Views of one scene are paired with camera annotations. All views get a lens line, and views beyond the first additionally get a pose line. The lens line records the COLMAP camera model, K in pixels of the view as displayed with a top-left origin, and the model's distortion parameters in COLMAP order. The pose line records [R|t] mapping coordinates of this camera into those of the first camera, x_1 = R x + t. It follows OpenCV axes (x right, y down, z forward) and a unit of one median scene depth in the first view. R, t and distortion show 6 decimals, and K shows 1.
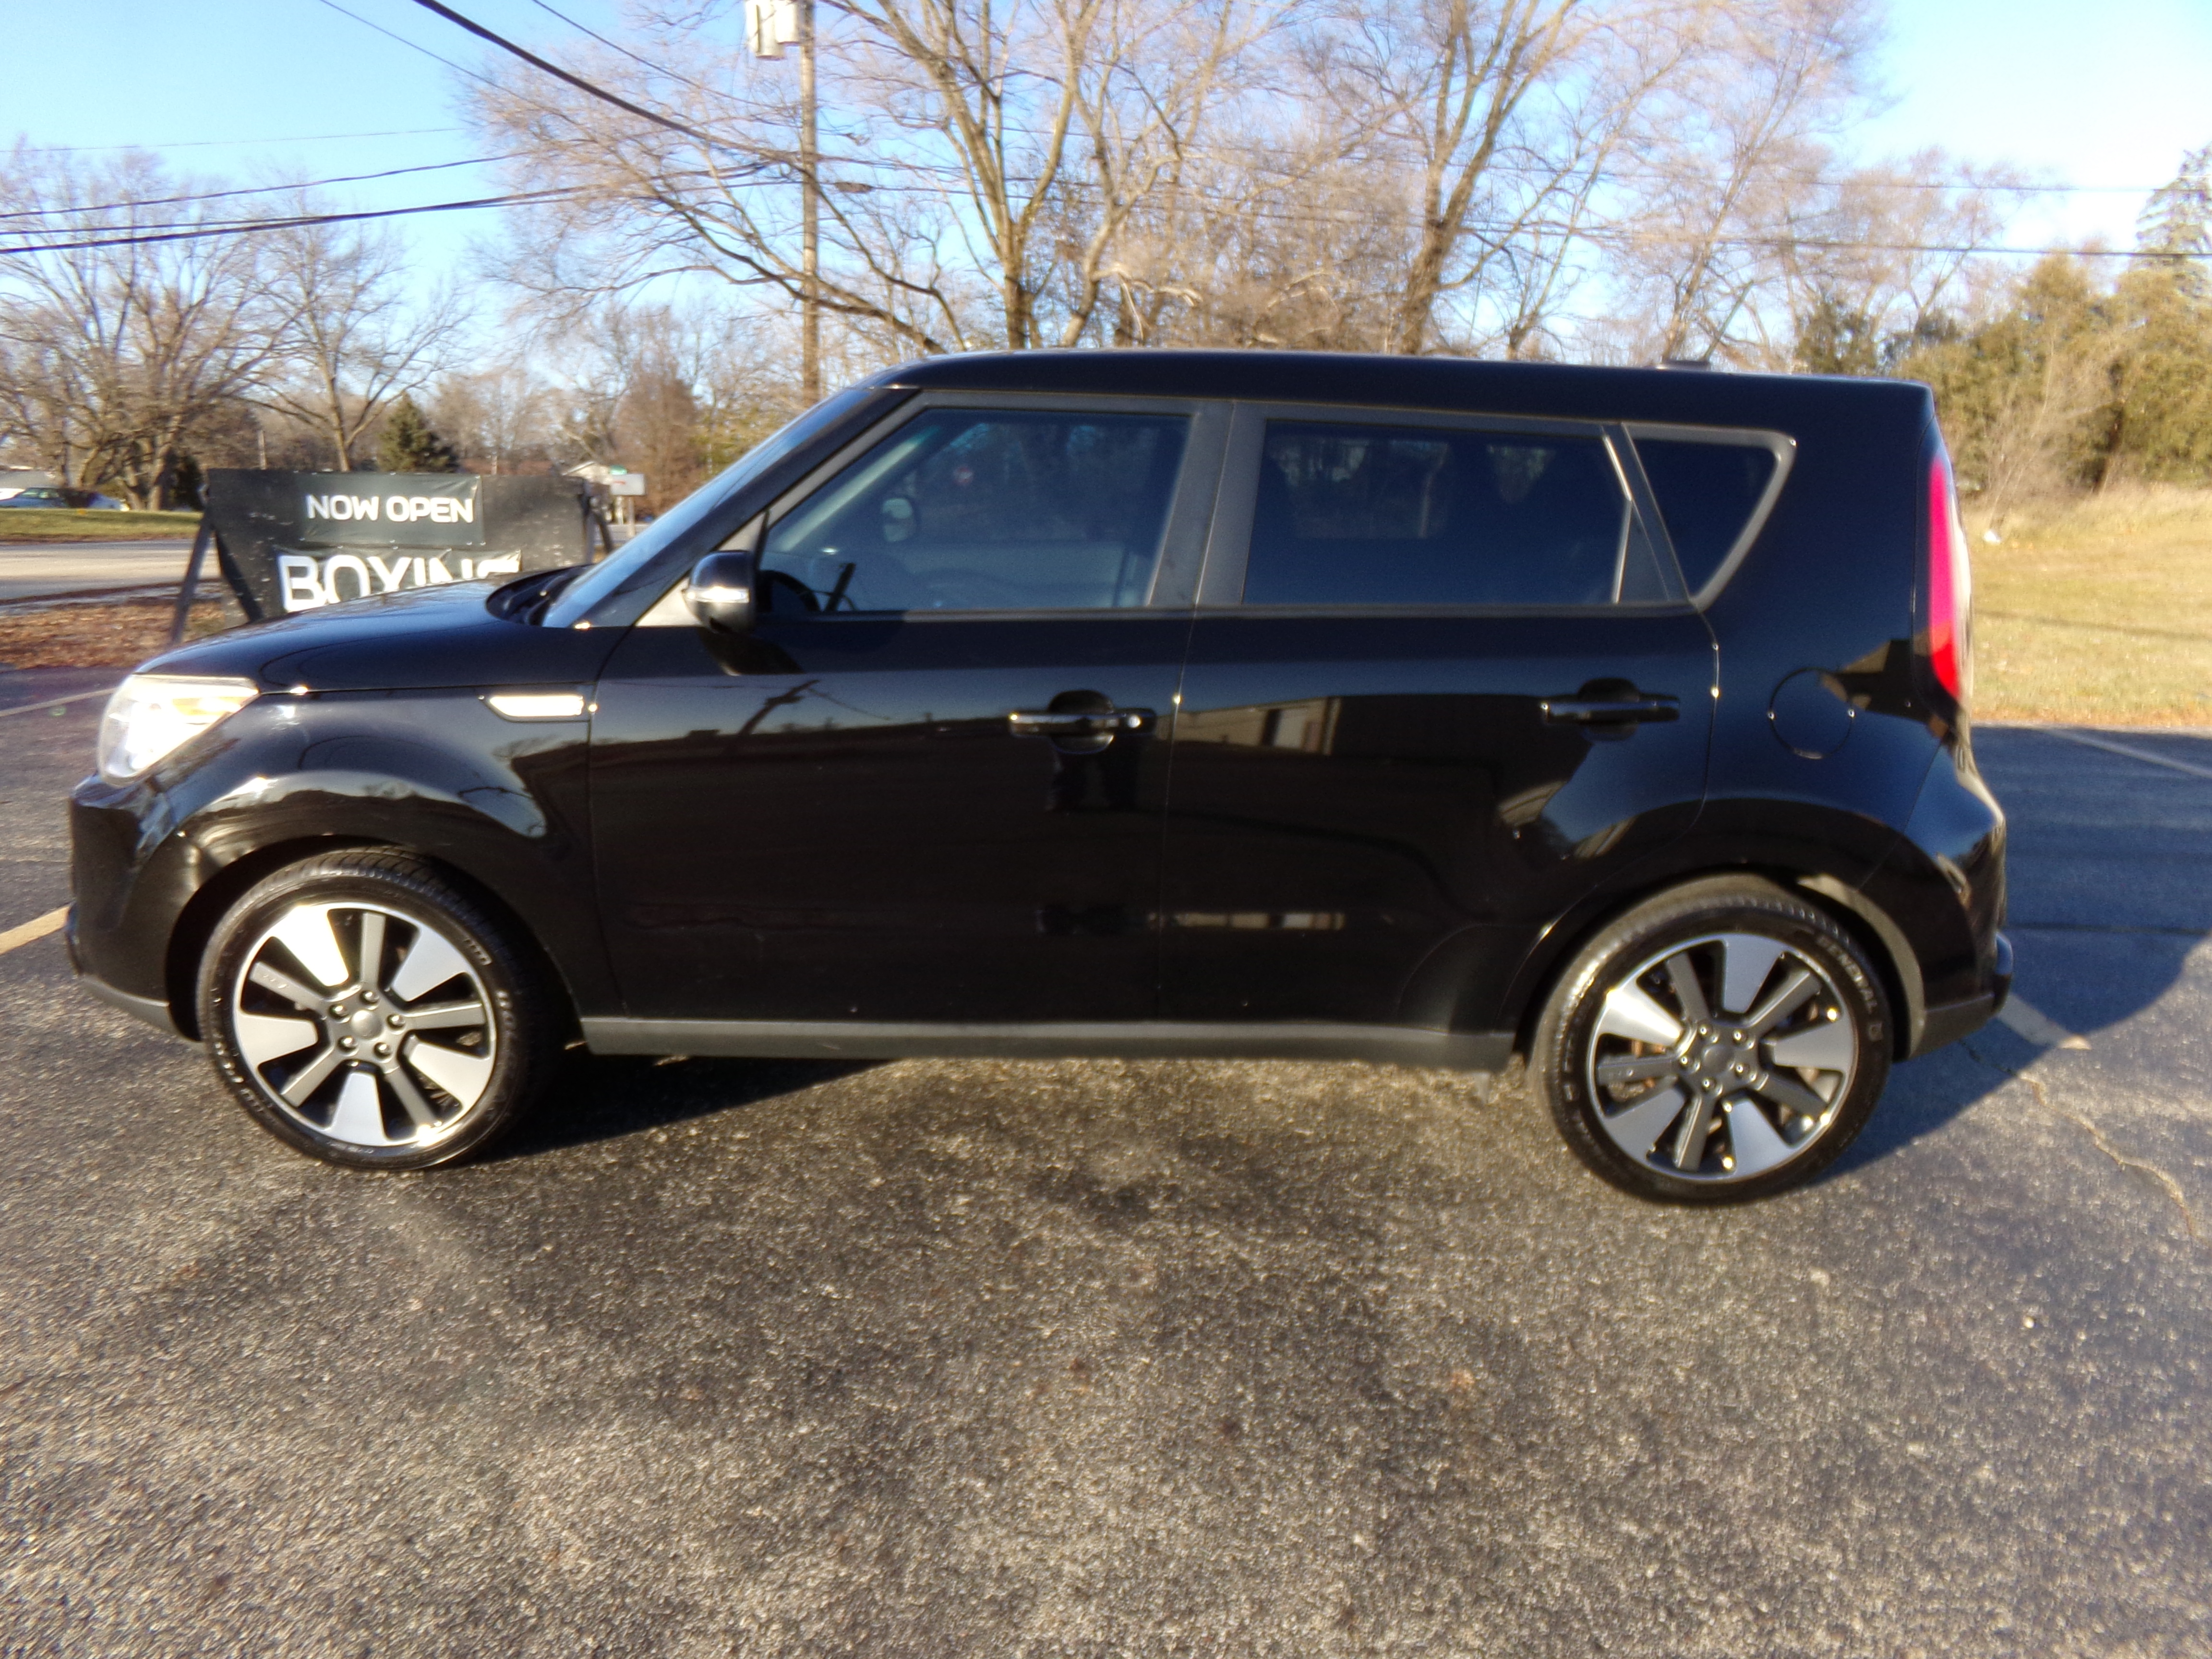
lens RADIAL K [[1506.6, 0, 1106.0], [0, 1506.6, 829.5], [0, 0, 1]] dist [-0.005551, 0.035069]
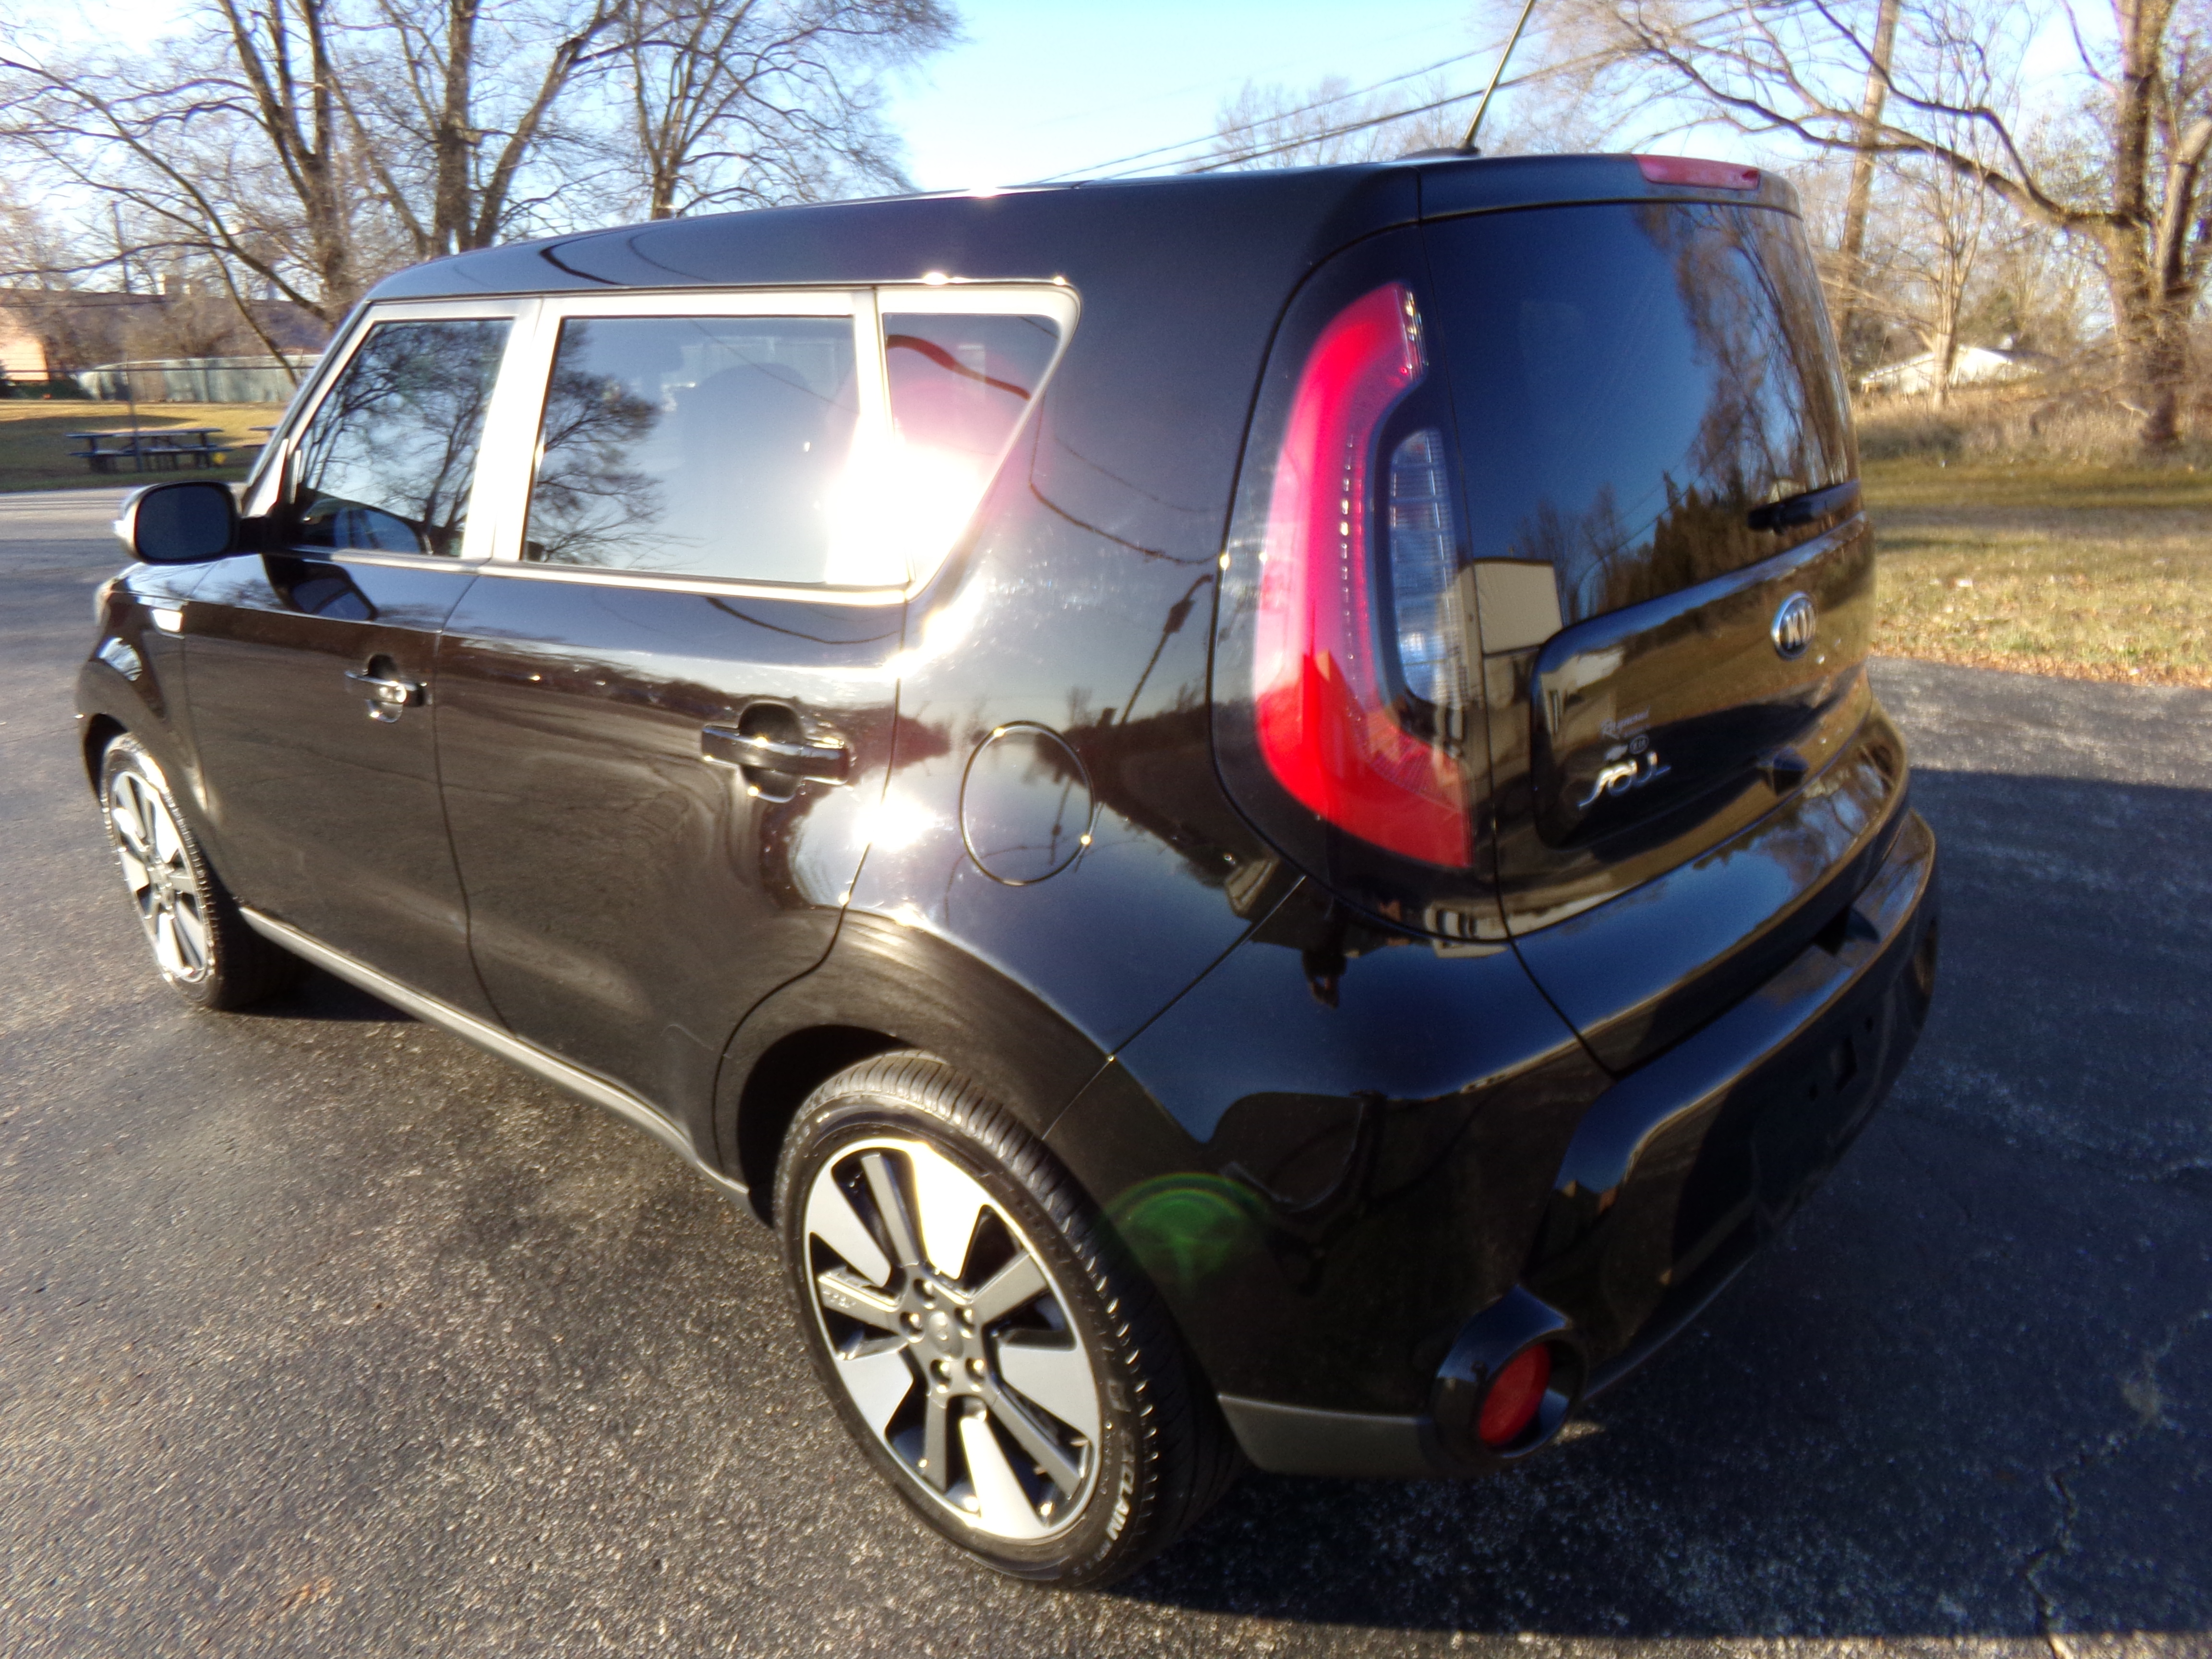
lens RADIAL K [[1519.6, 0, 1106.0], [0, 1519.6, 829.5], [0, 0, 1]] dist [0.014674, 0.001923]
pose [[0.754278, 0.168934, -0.634449, 0.108308], [-0.124404, 0.985599, 0.114534, -0.017701], [0.644661, -0.007463, 0.764432, 0.074049]]
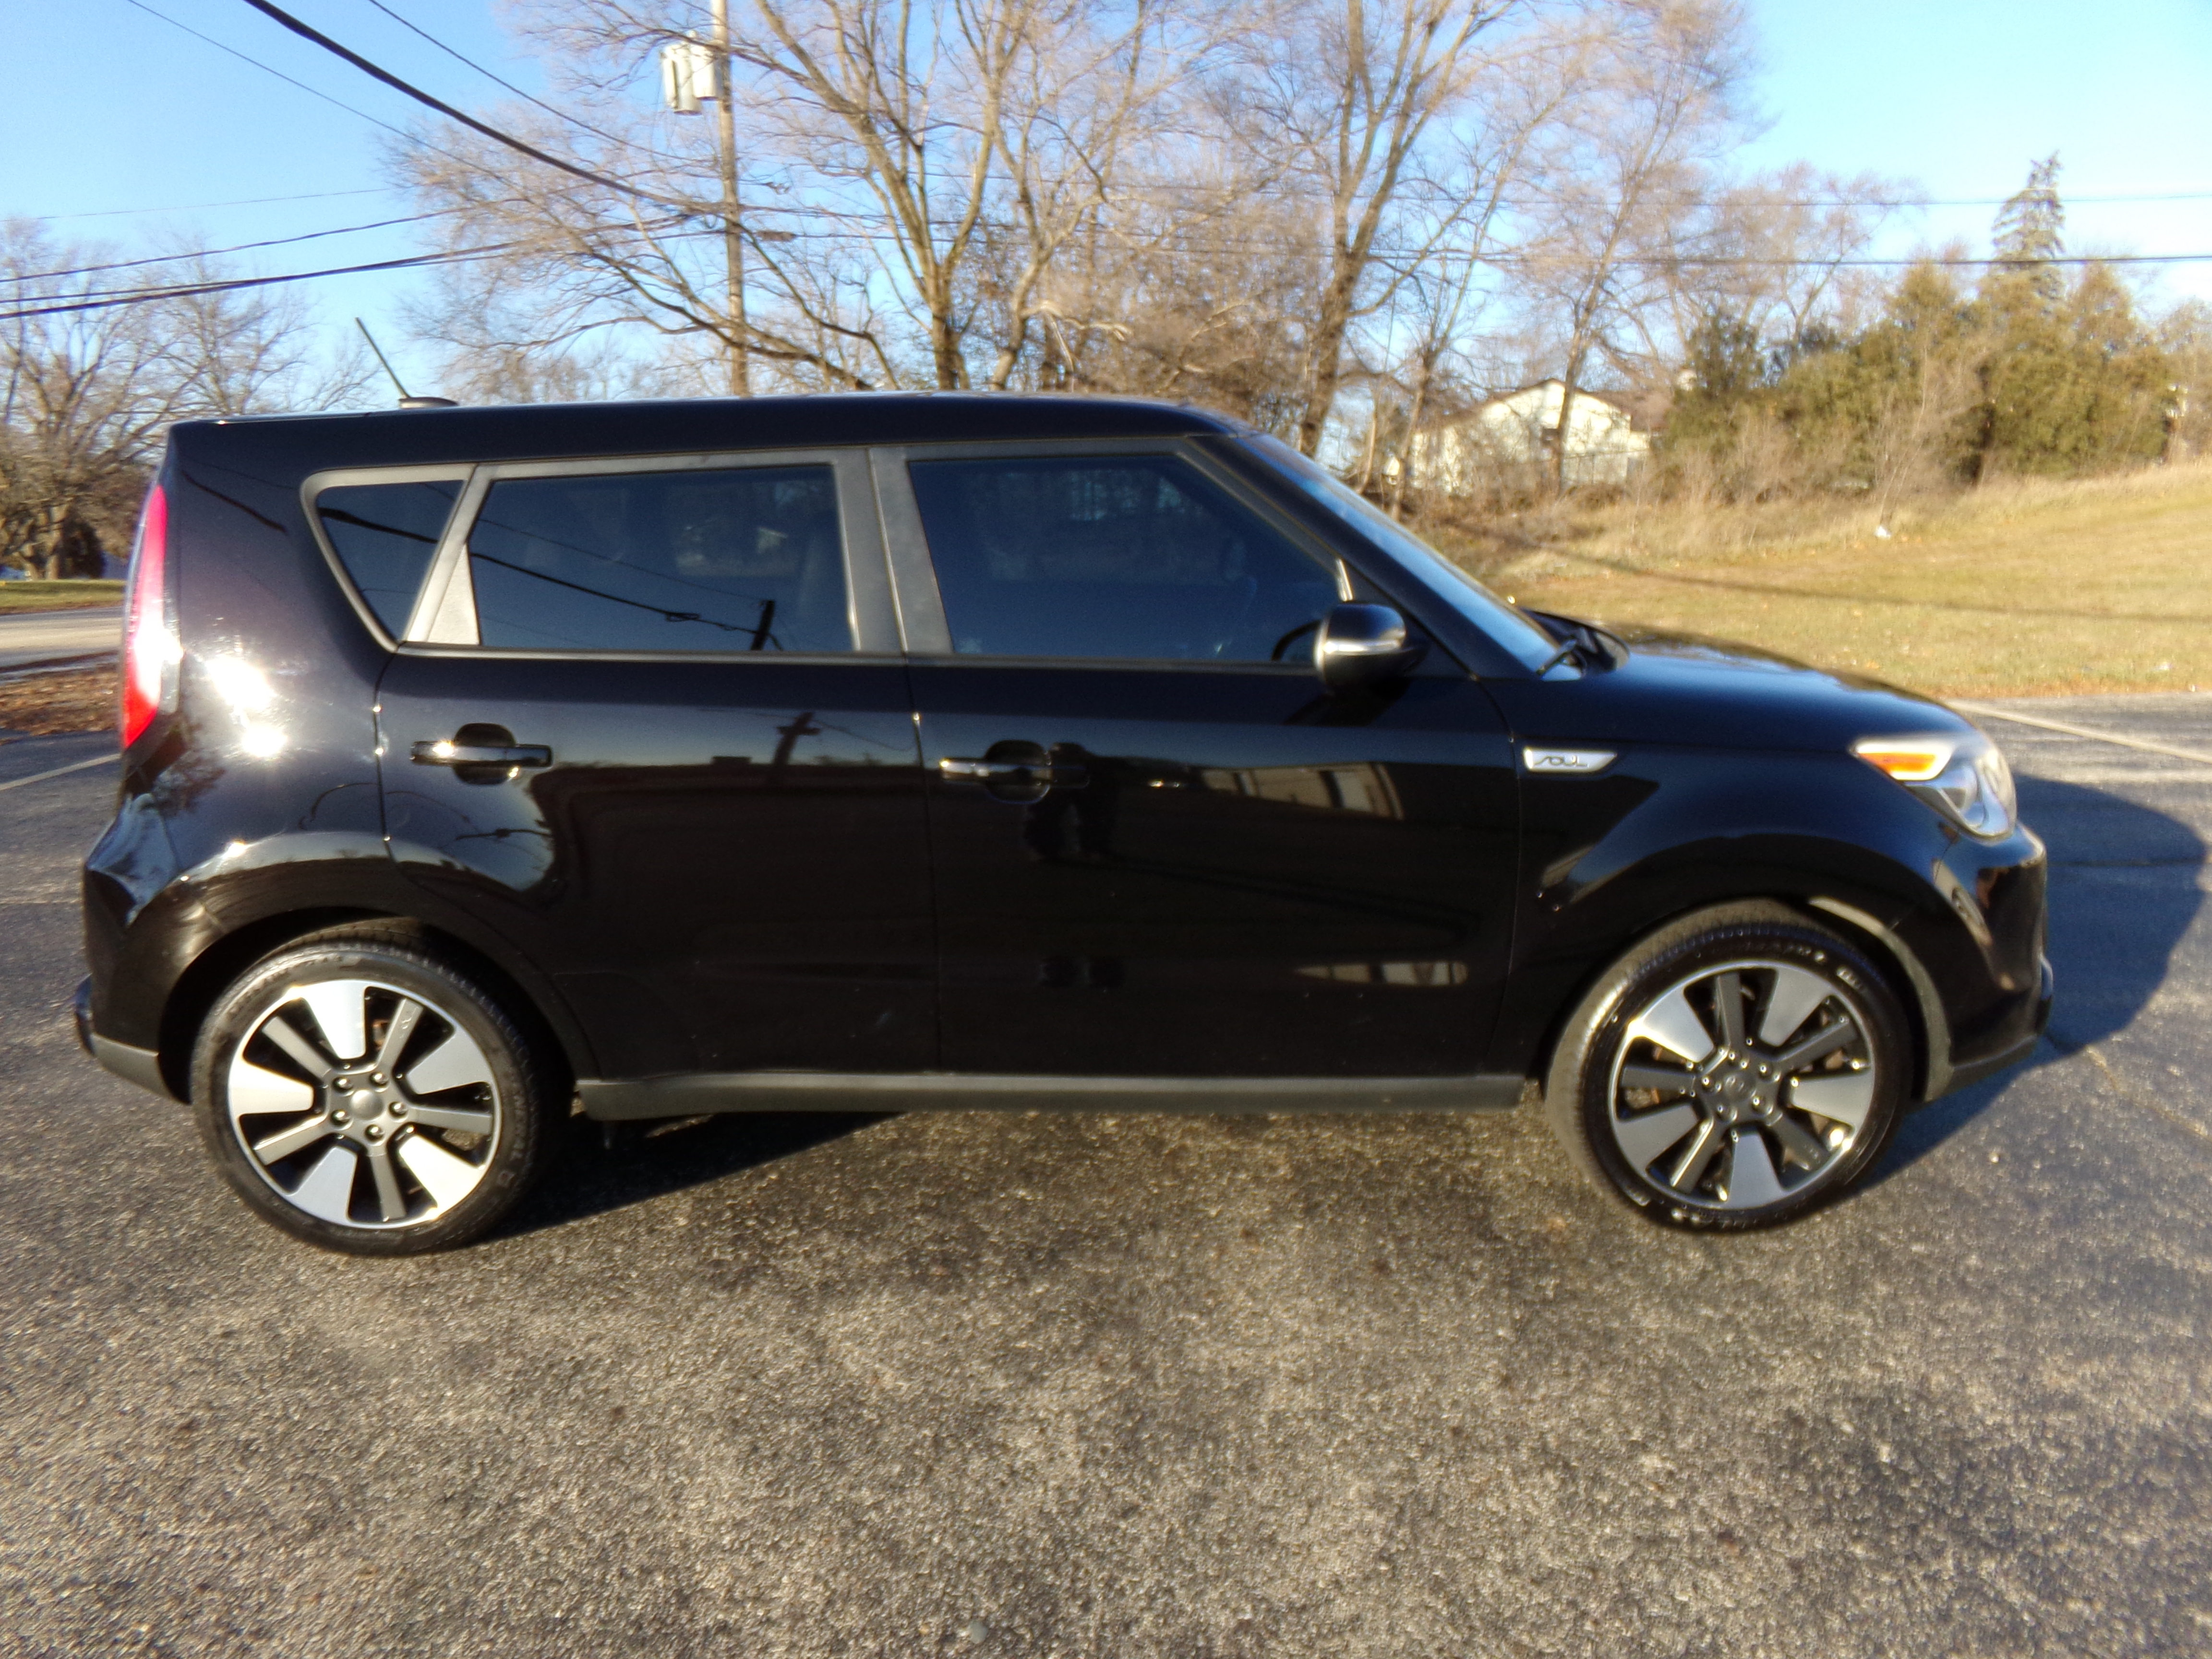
lens RADIAL K [[1516.7, 0, 1106.0], [0, 1516.7, 829.5], [0, 0, 1]] dist [-0.042265, 0.092122]
pose [[0.997456, -0.050381, 0.050435, -0.019633], [0.051340, 0.998521, -0.017902, 0.005198], [-0.049459, 0.020445, 0.998567, -0.024495]]
